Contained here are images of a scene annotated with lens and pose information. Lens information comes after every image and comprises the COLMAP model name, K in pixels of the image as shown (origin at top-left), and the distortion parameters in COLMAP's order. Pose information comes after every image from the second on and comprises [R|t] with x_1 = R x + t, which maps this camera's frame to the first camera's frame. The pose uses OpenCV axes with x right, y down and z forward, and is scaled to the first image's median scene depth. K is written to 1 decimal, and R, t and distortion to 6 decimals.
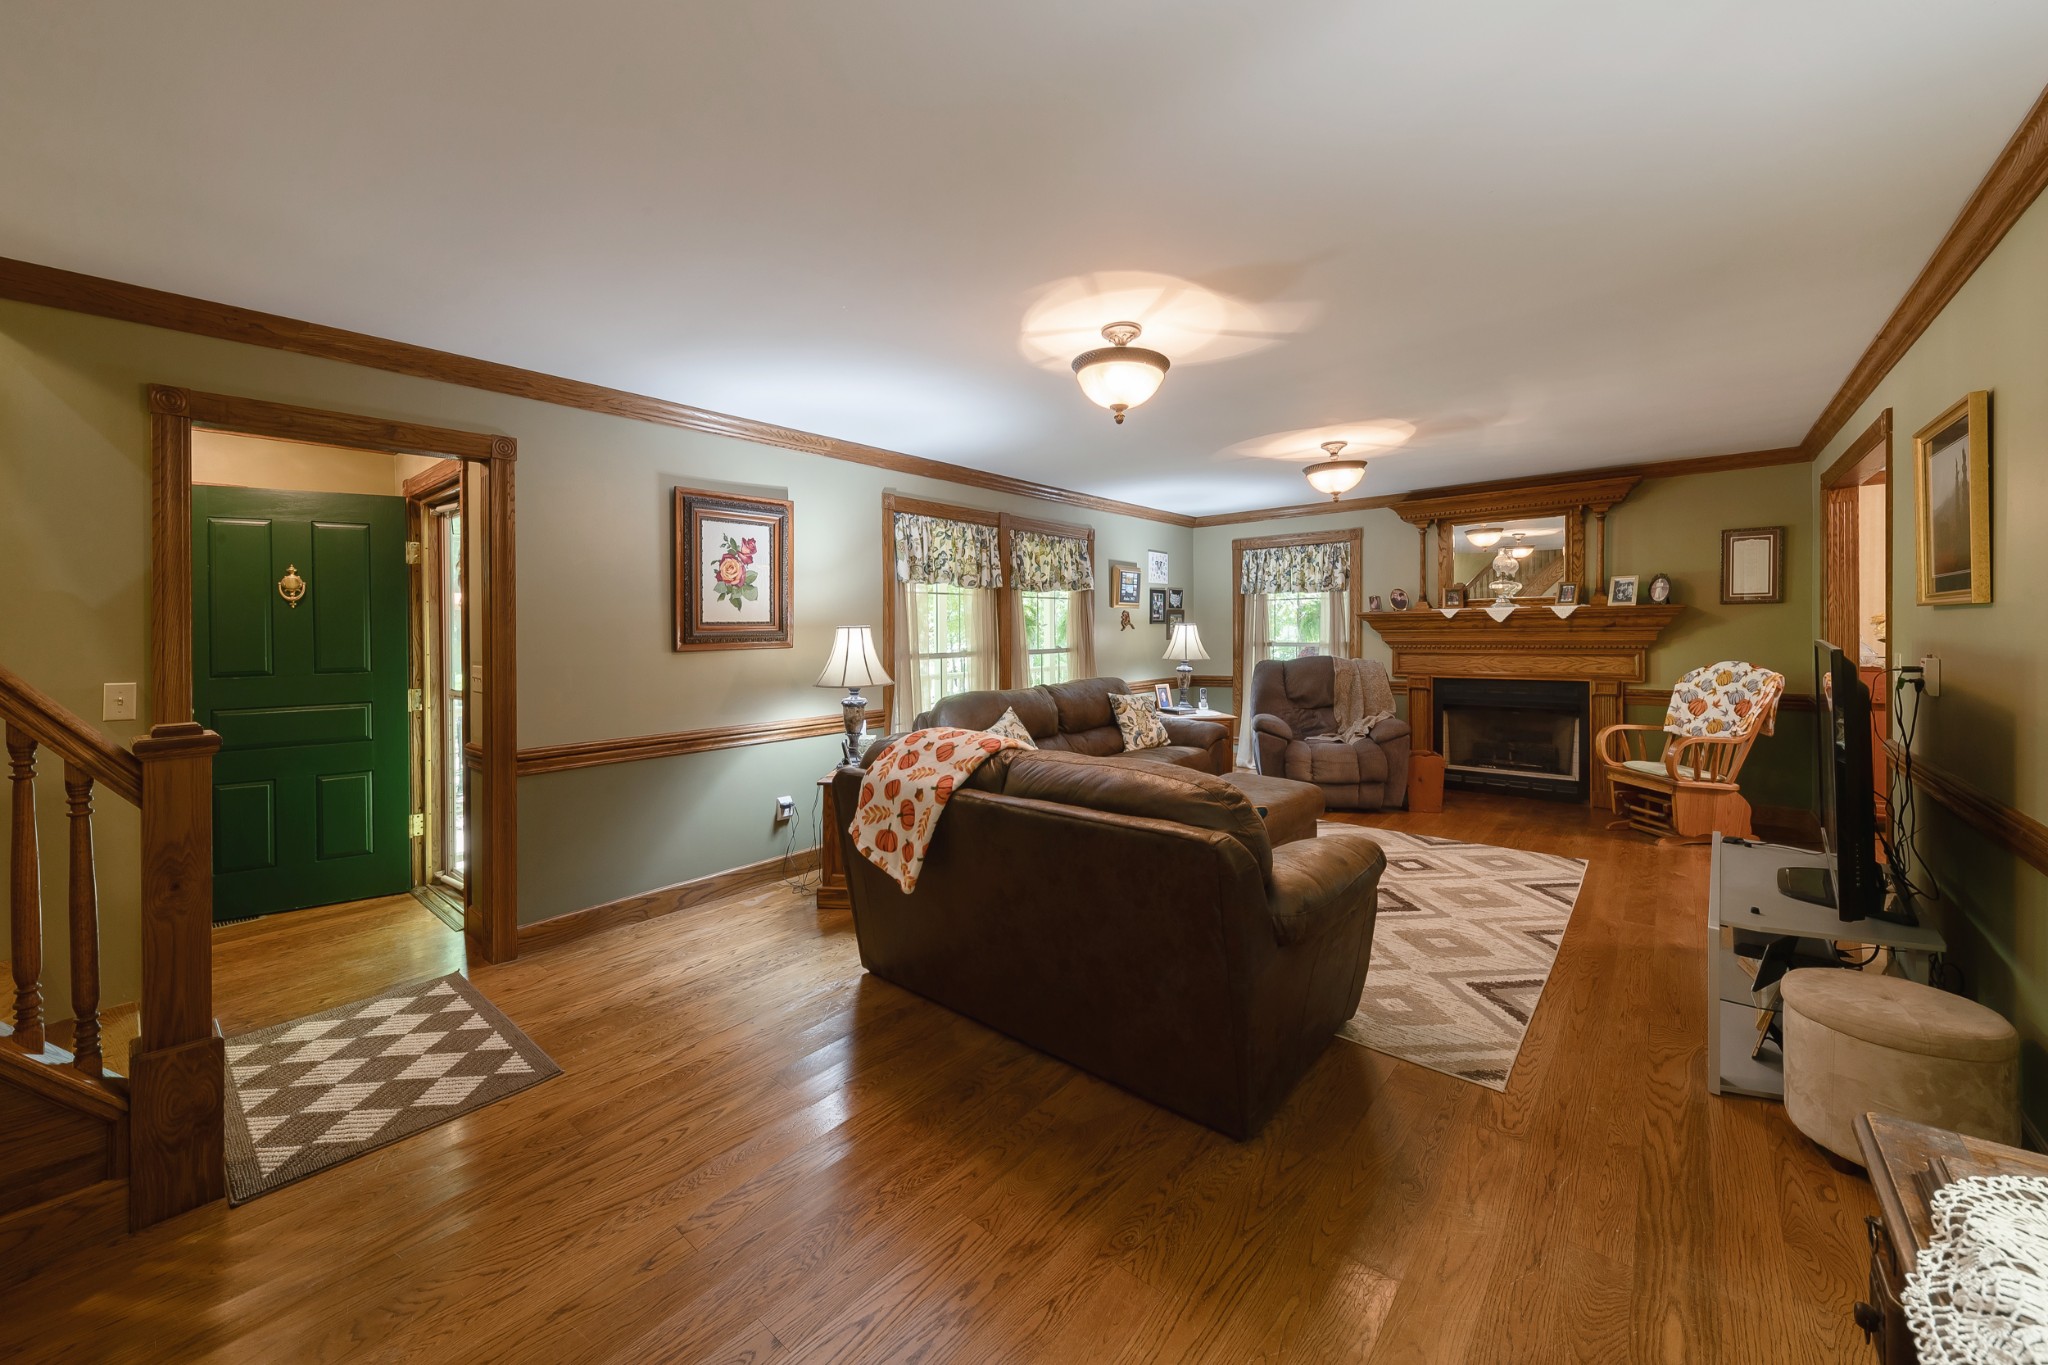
lens RADIAL K [[810.8, 0, 1023.3], [0, 810.8, 640.1], [0, 0, 1]] dist [0.002292, 0.000226]
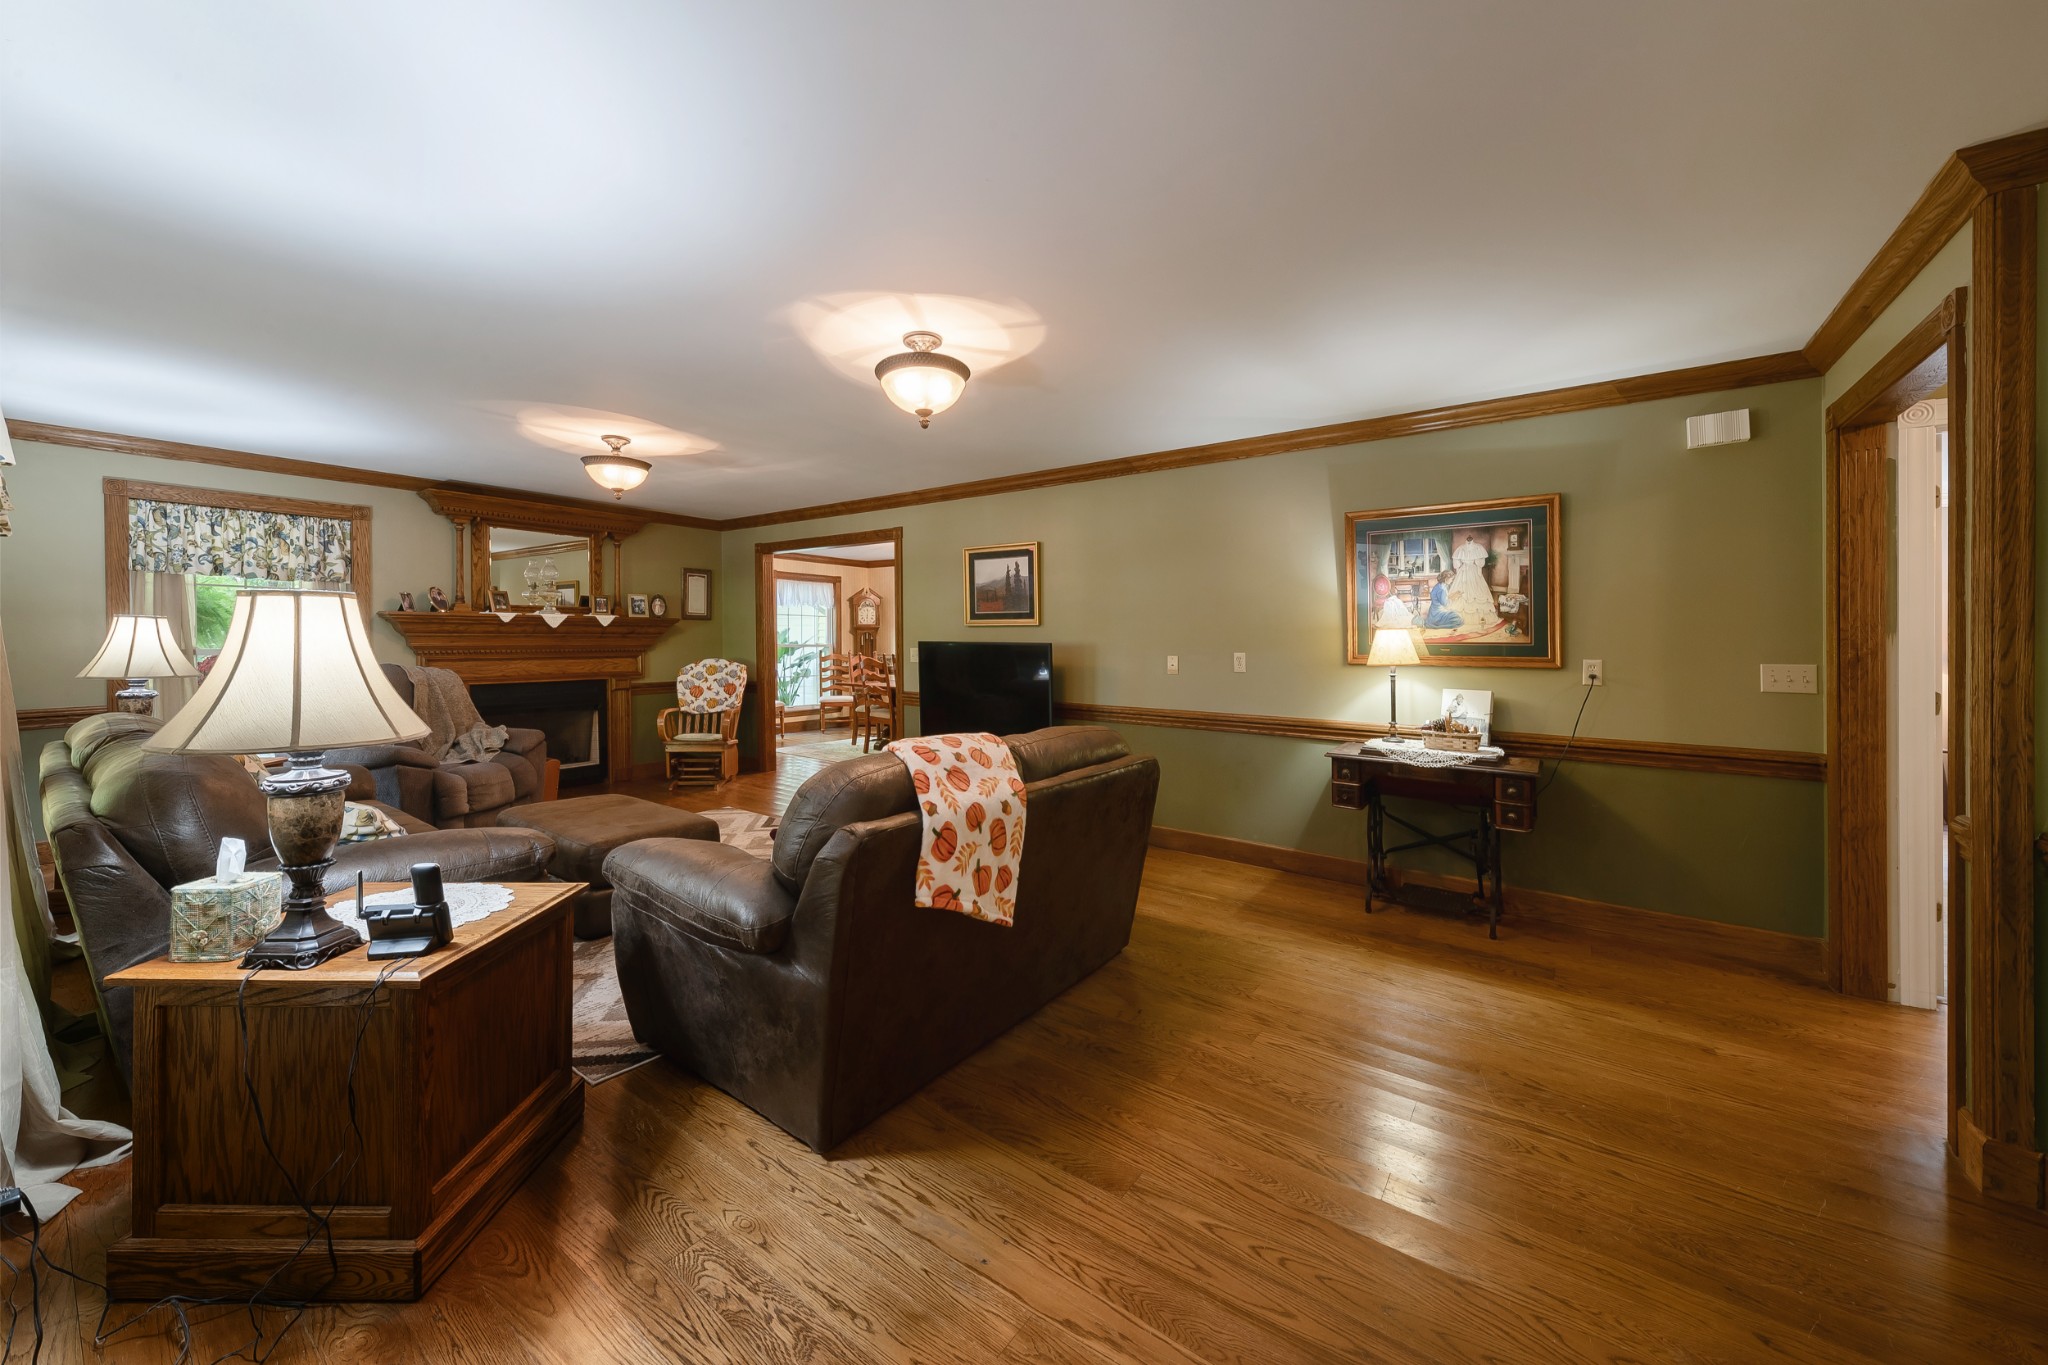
lens RADIAL K [[711.8, 0, 1018.7], [0, 711.8, 641.8], [0, 0, 1]] dist [0.000781, 0.000062]
pose [[-0.070080, 0.008951, 0.997501, -0.452647], [0.007115, 0.999939, -0.008473, 0.010324], [-0.997516, 0.006503, -0.070139, 0.529350]]
